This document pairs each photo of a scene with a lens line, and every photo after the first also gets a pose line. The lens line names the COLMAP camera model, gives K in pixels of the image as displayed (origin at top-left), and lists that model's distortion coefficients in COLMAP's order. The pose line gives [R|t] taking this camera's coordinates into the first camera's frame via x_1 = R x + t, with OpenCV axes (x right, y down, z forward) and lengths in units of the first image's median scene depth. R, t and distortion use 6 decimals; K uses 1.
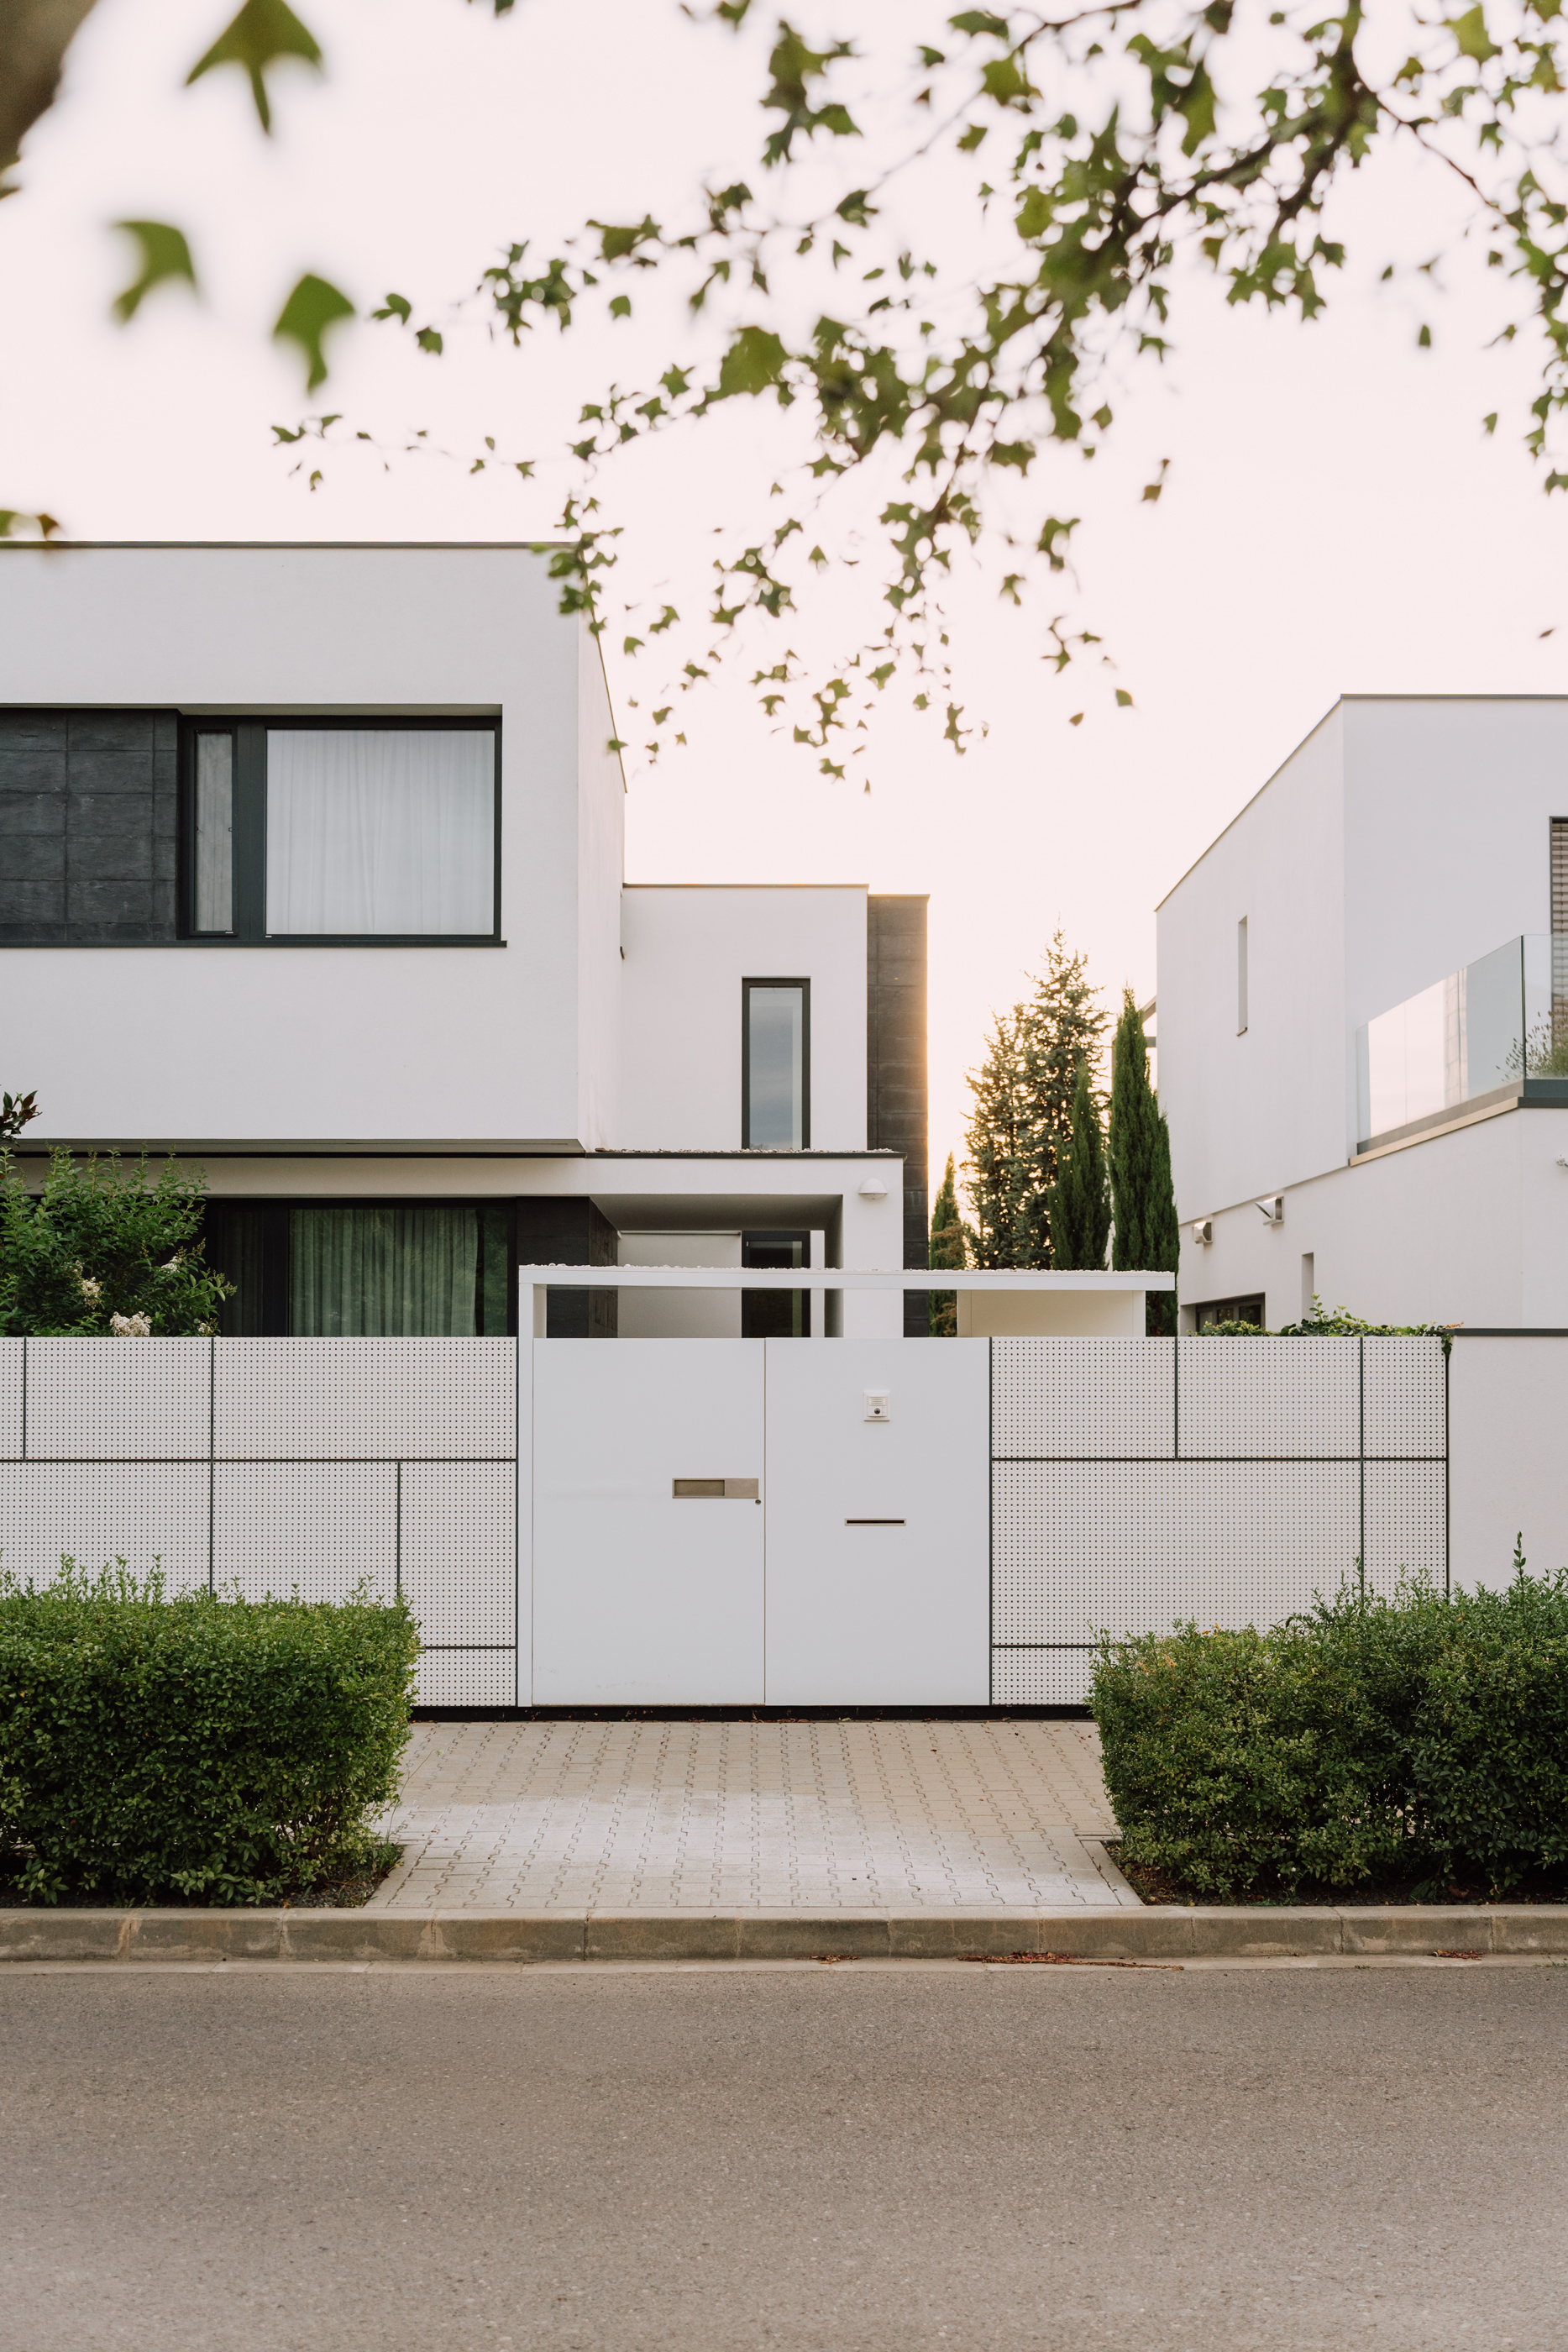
lens RADIAL K [[2548.4, 0, 765.1], [0, 2548.4, 1202.8], [0, 0, 1]] dist [0.001420, 0.006320]
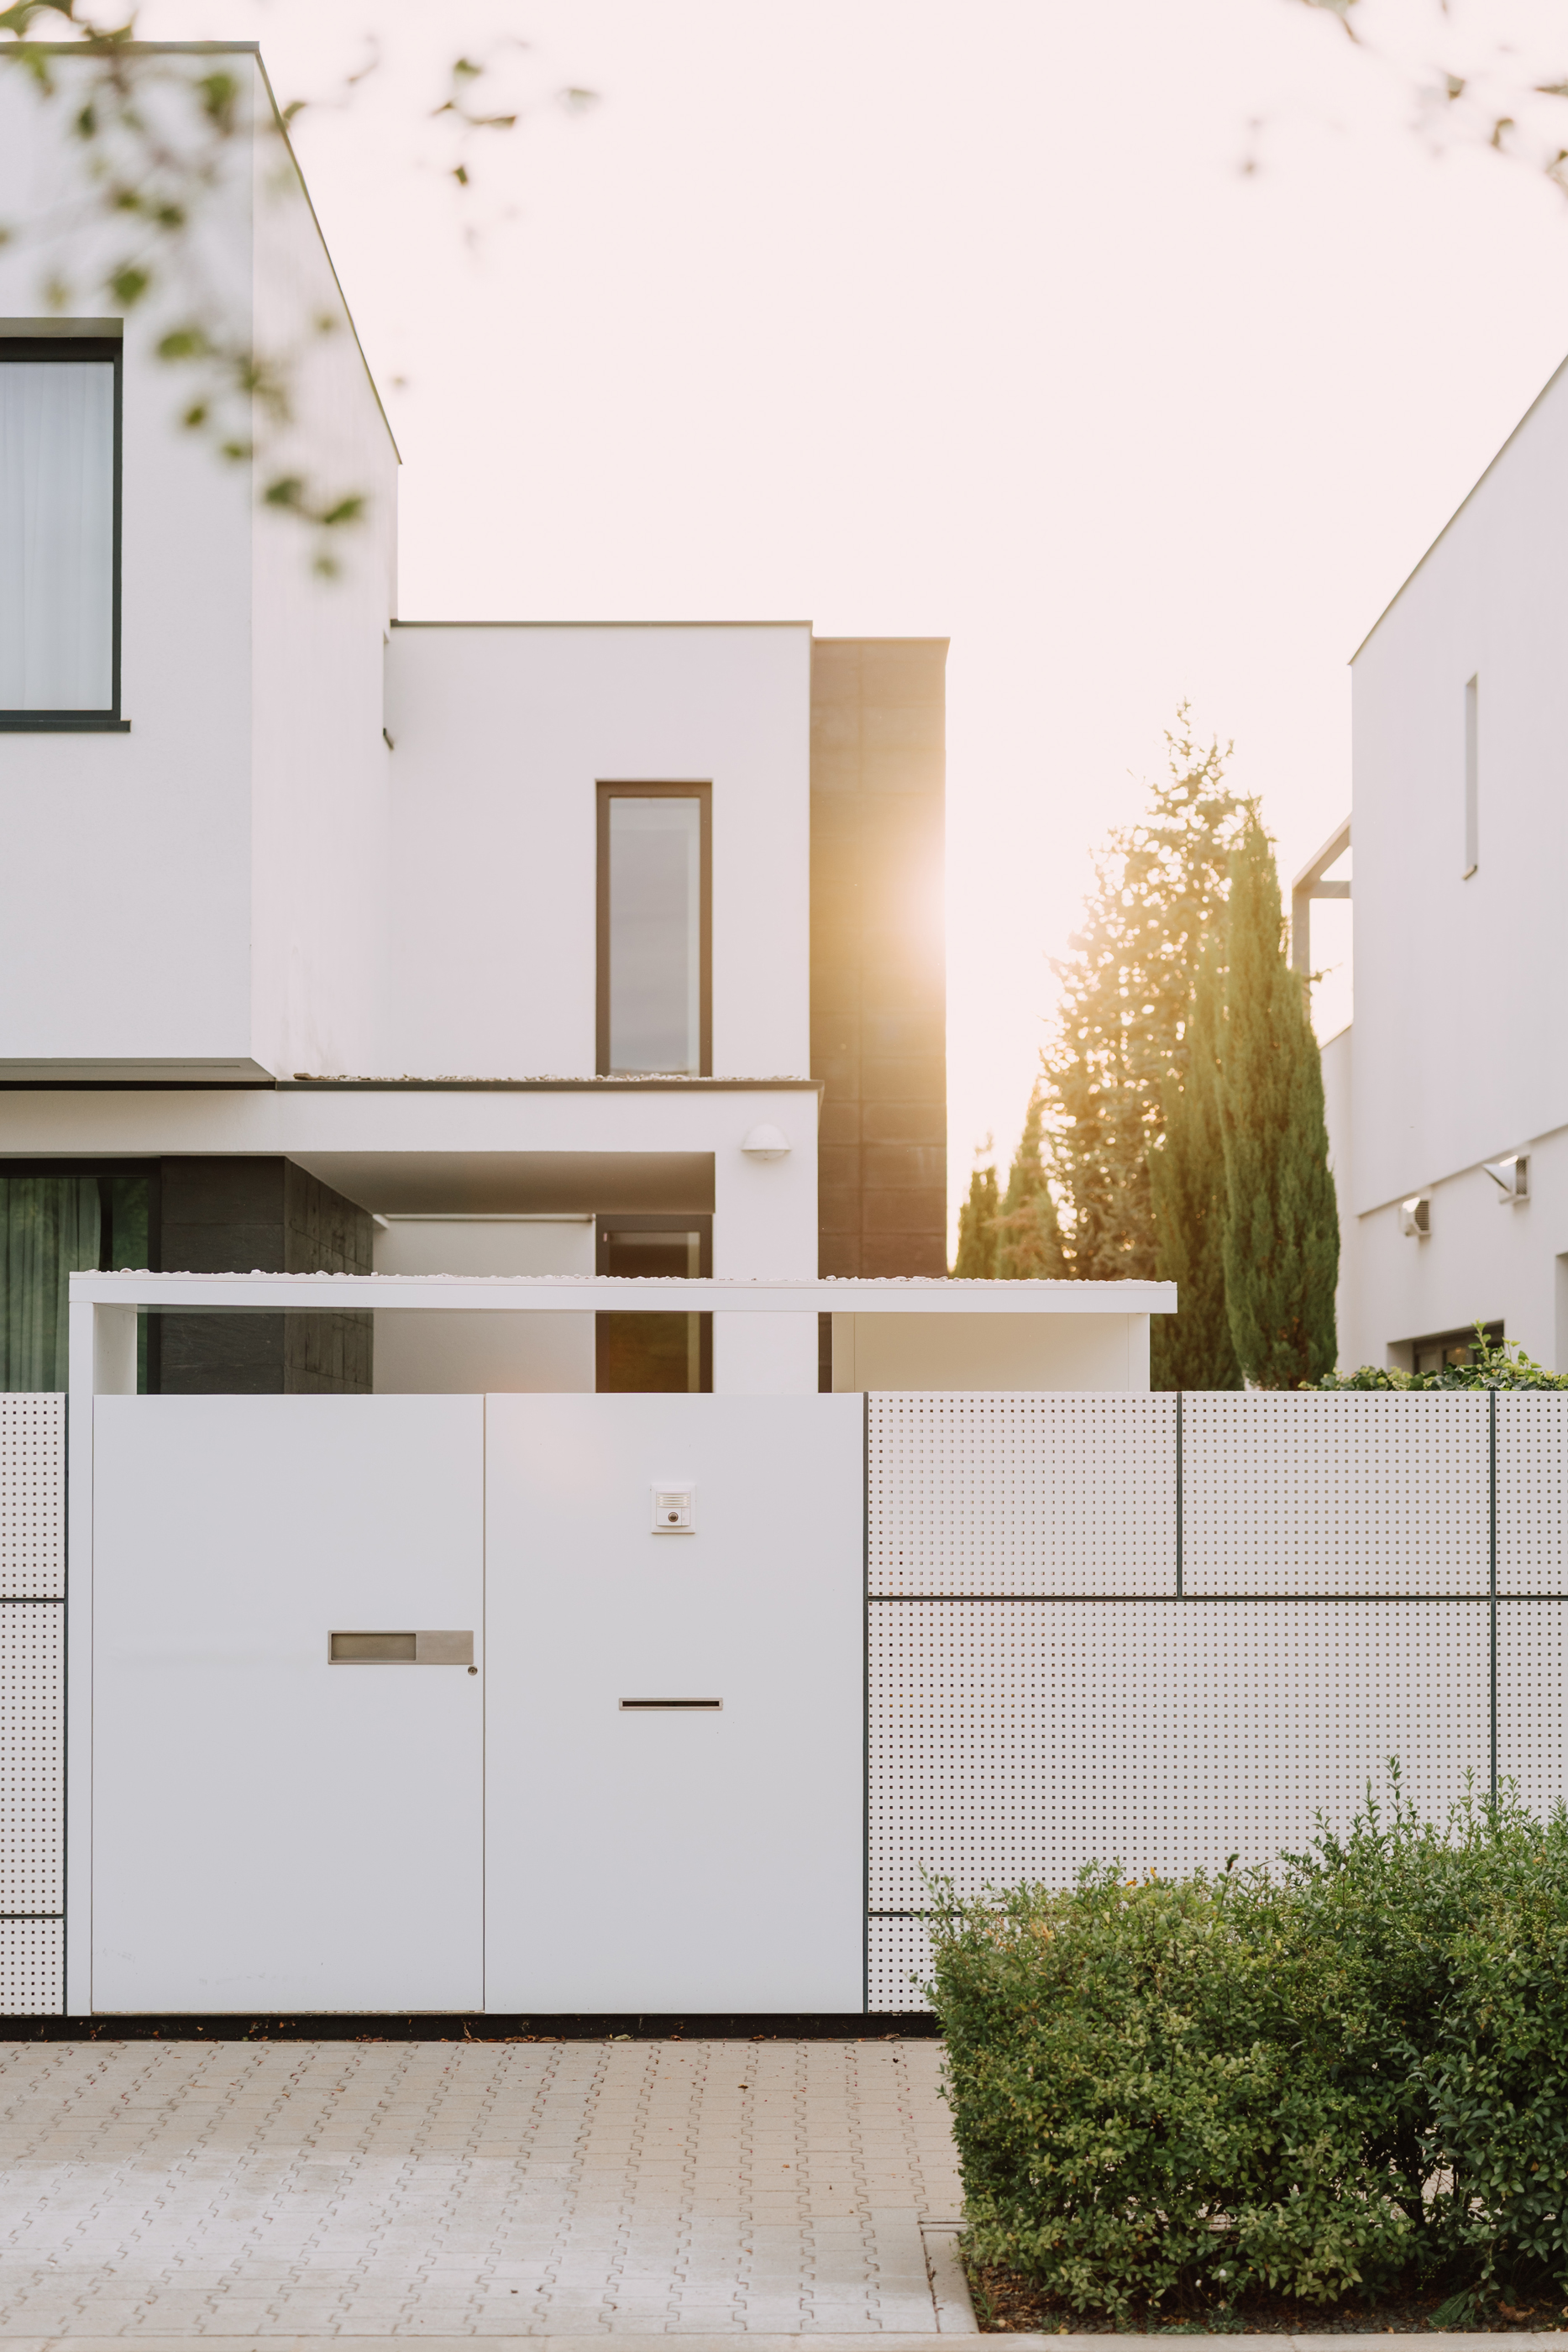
lens RADIAL K [[4438.1, 0, 784.0], [0, 4438.1, 1176.0], [0, 0, 1]] dist [0.022747, -0.131102]
pose [[0.999994, -0.000865, -0.003450, 0.088087], [0.000871, 0.999998, 0.001771, 0.000812], [0.003449, -0.001774, 0.999992, -0.038610]]
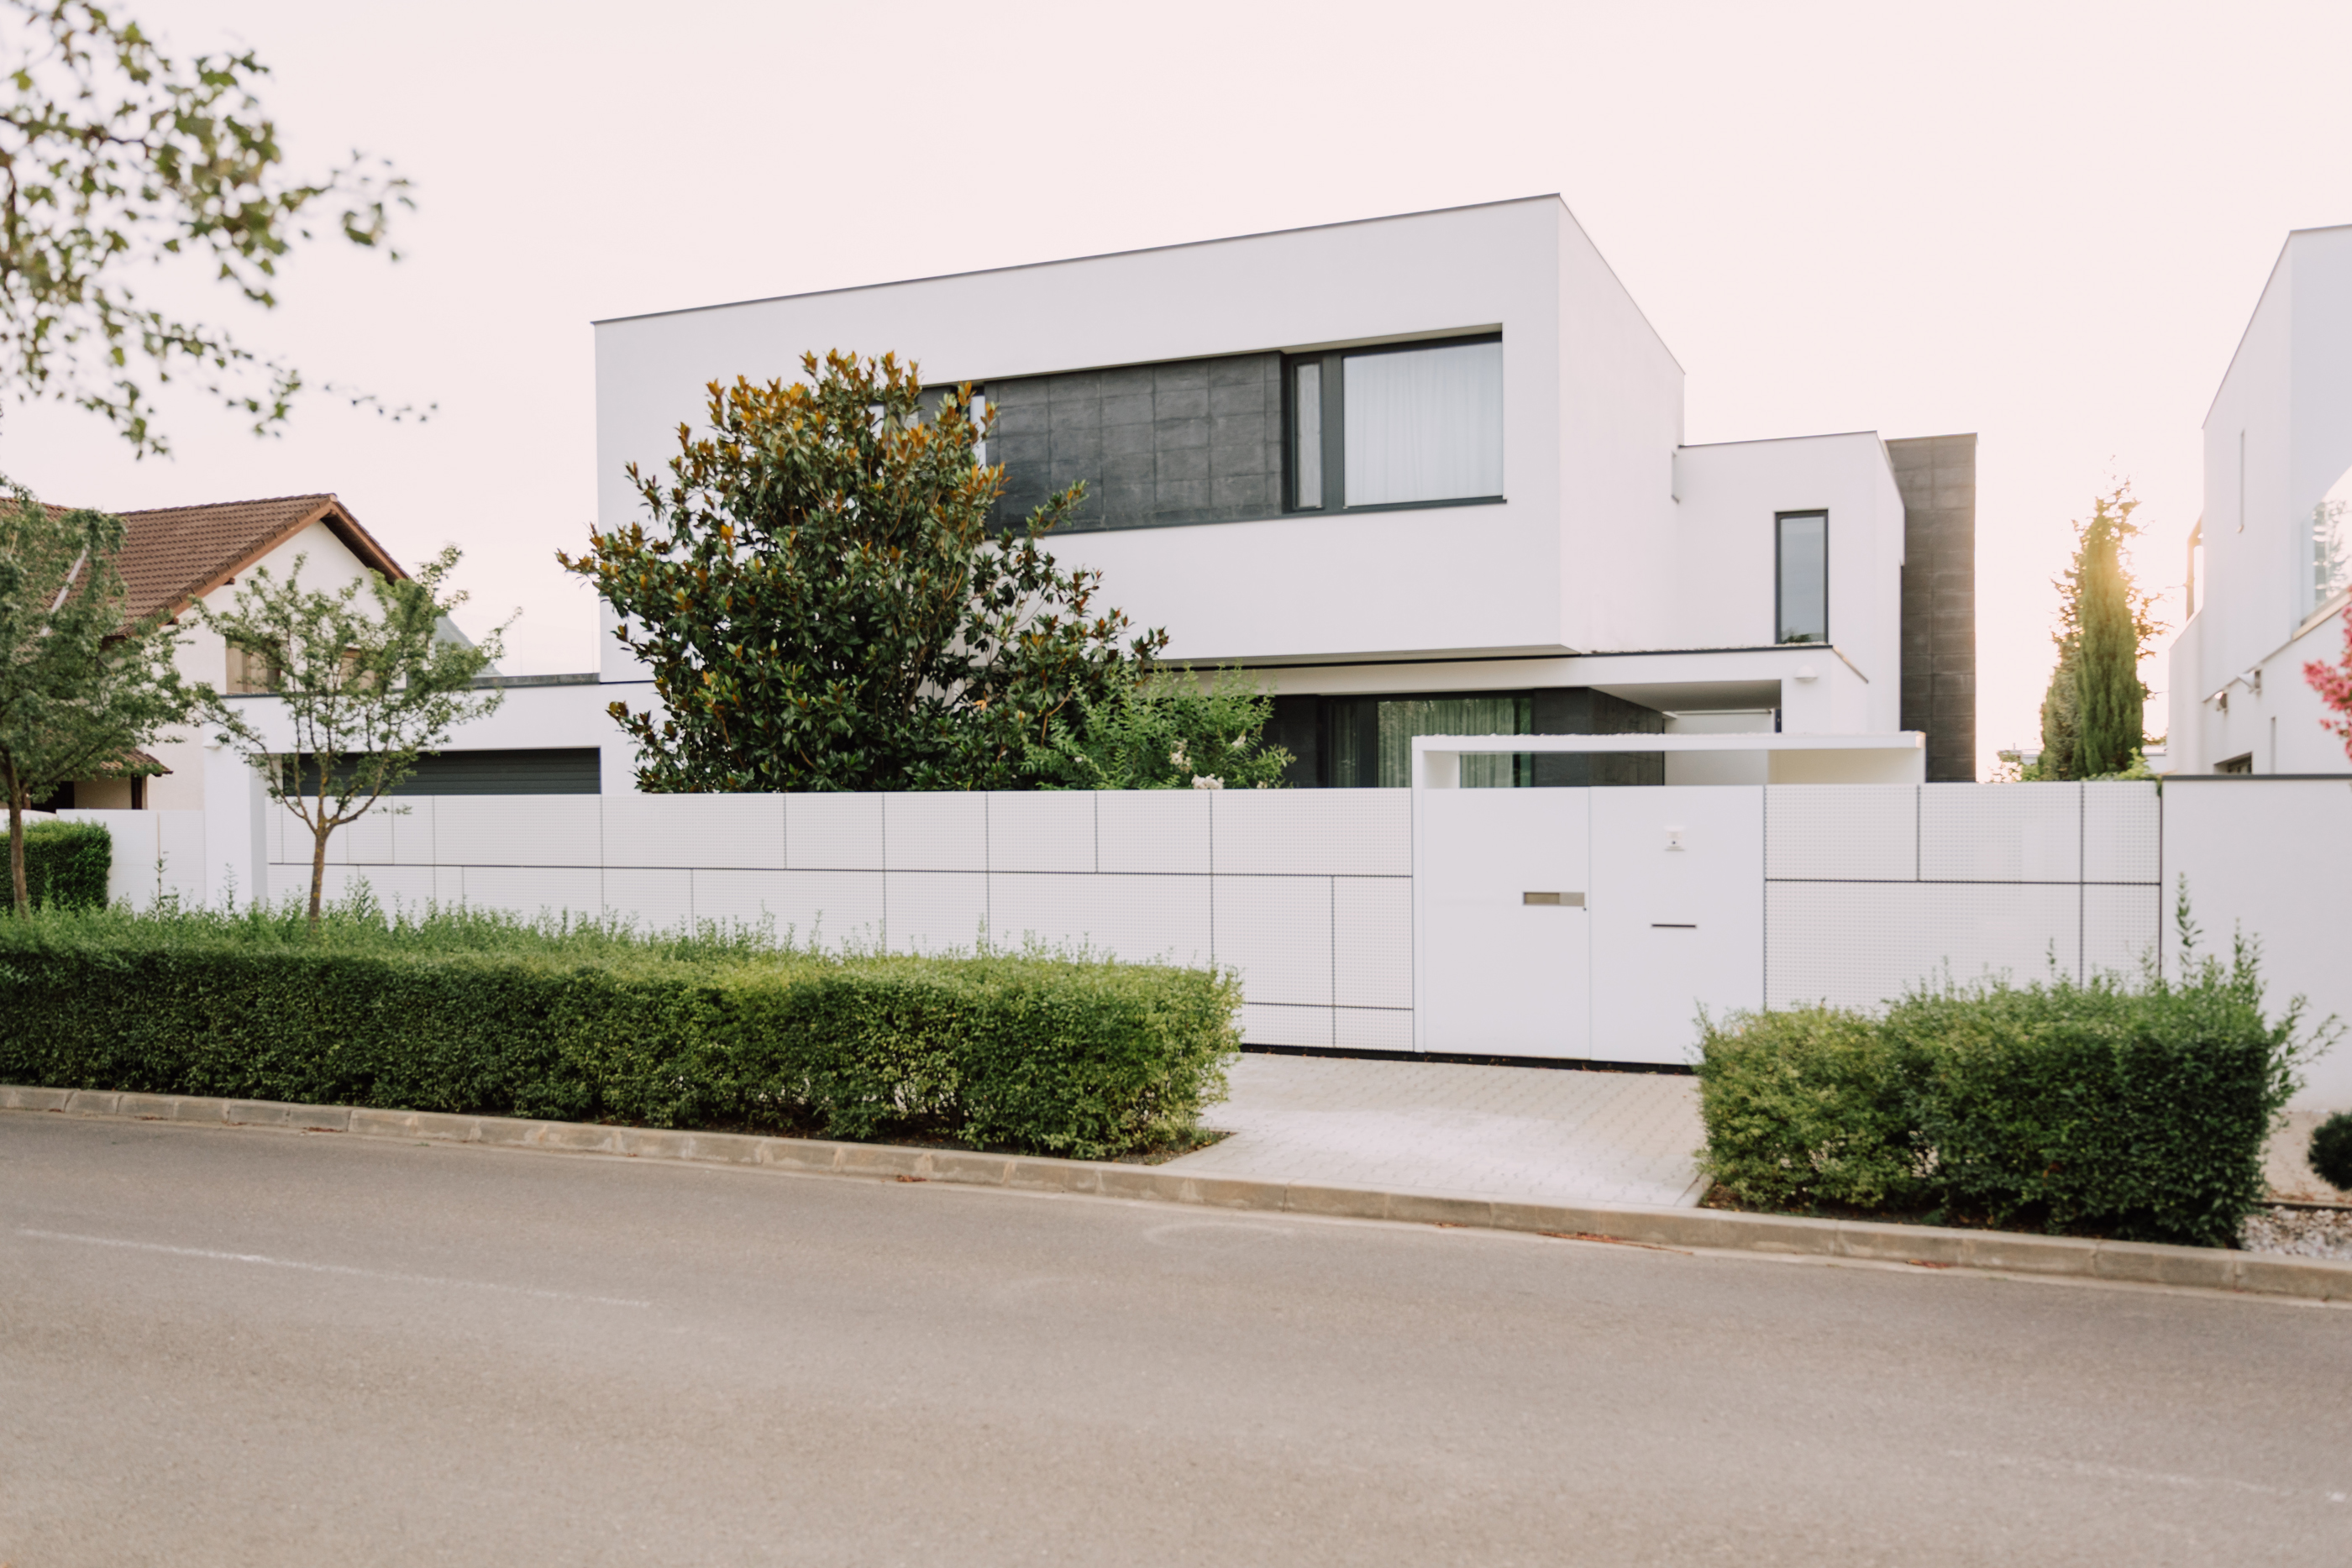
lens RADIAL K [[1895.6, 0, 1179.9], [0, 1895.6, 817.5], [0, 0, 1]] dist [-0.006298, -0.002127]
pose [[0.912549, -0.001938, -0.408963, 0.254339], [0.027123, 0.998074, 0.055792, 0.008925], [0.408067, -0.062005, 0.910844, 0.005726]]
